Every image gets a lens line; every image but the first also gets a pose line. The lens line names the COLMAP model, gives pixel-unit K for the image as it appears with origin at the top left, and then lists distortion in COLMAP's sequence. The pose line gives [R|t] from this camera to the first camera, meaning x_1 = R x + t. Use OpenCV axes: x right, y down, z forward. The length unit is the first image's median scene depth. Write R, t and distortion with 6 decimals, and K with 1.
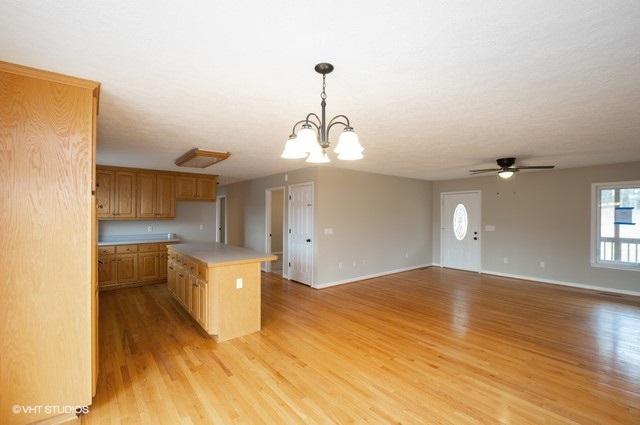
lens RADIAL K [[281.4, 0, 319.7], [0, 281.4, 213.2], [0, 0, 1]] dist [-0.000964, -0.000014]
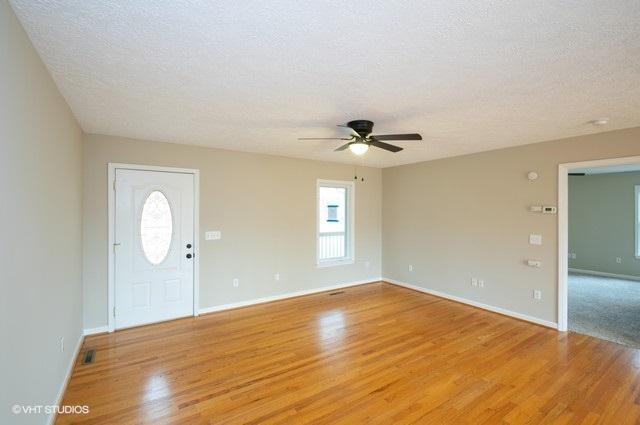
lens RADIAL K [[281.4, 0, 320.9], [0, 281.4, 212.2], [0, 0, 1]] dist [-0.000964, -0.000014]
pose [[0.087951, -0.000910, 0.996124, 0.030771], [-0.004234, 0.999990, 0.001287, 0.002815], [-0.996116, -0.004331, 0.087946, 0.710740]]
